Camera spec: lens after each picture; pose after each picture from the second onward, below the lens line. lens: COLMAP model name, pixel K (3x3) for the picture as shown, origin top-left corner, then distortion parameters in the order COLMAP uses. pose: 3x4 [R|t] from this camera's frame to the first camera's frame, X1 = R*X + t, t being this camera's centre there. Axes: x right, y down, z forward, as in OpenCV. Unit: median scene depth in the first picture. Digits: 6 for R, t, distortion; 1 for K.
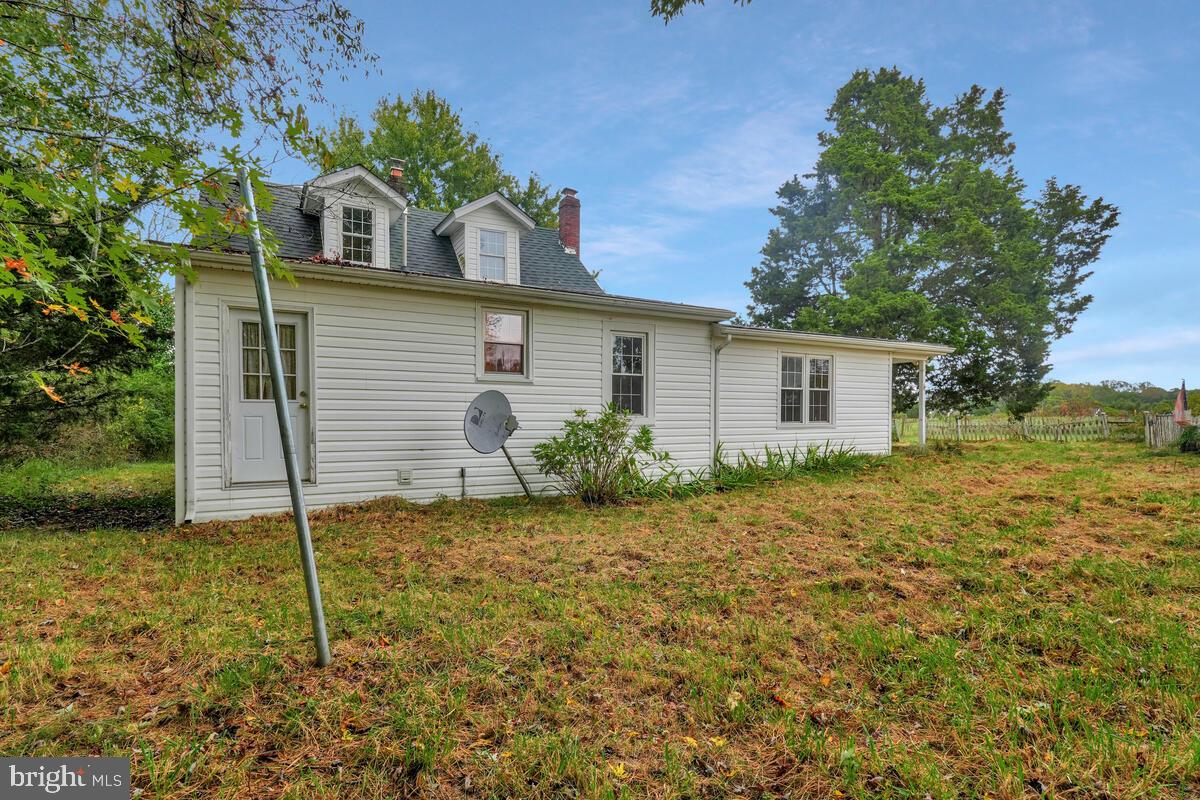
lens RADIAL K [[562.3, 0, 601.6], [0, 562.3, 407.8], [0, 0, 1]] dist [-0.007061, -0.000195]
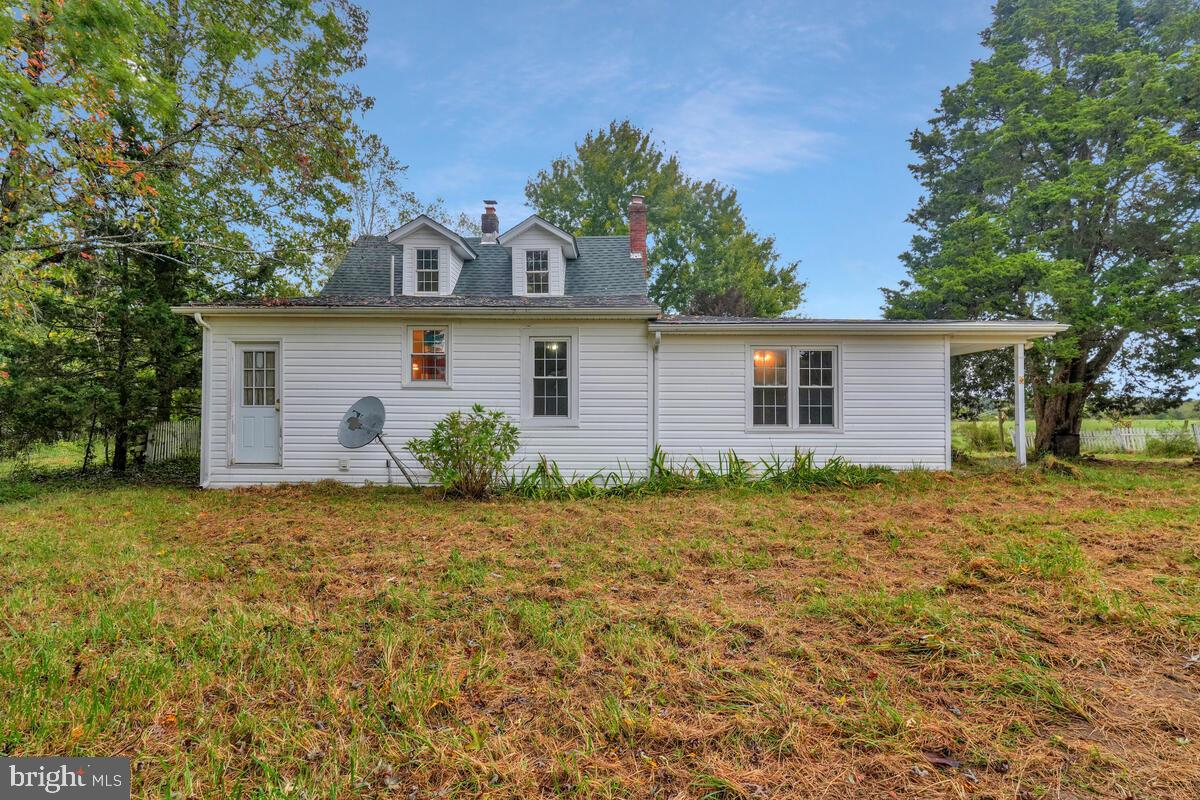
lens RADIAL K [[562.3, 0, 598.9], [0, 562.3, 404.1], [0, 0, 1]] dist [-0.007061, -0.000195]
pose [[0.879547, -0.010017, -0.475707, 0.574298], [0.003900, 0.999897, -0.013844, 0.004066], [0.475796, 0.010321, 0.879495, 0.118739]]
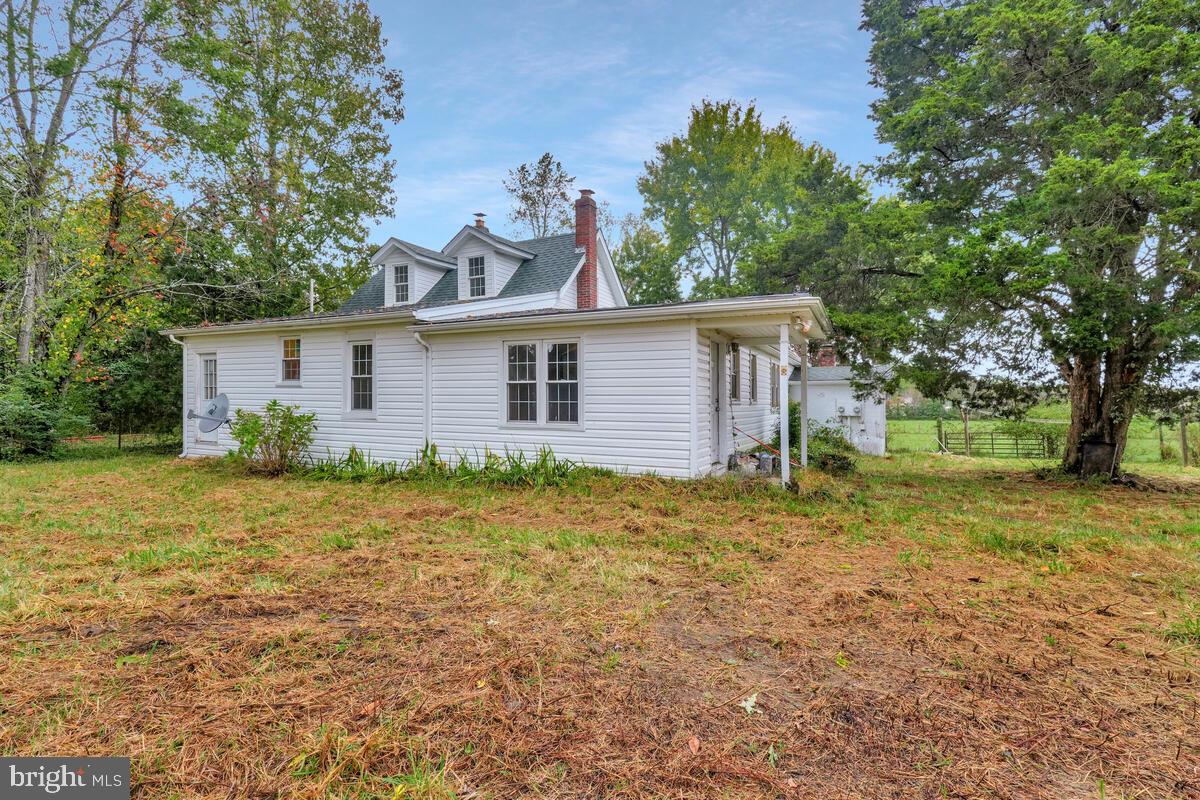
lens RADIAL K [[562.3, 0, 602.4], [0, 562.3, 395.6], [0, 0, 1]] dist [-0.007061, -0.000195]
pose [[0.590987, -0.008593, -0.806635, 1.219829], [-0.001134, 0.999933, -0.011483, -0.004460], [0.806680, 0.007701, 0.590938, 0.655711]]
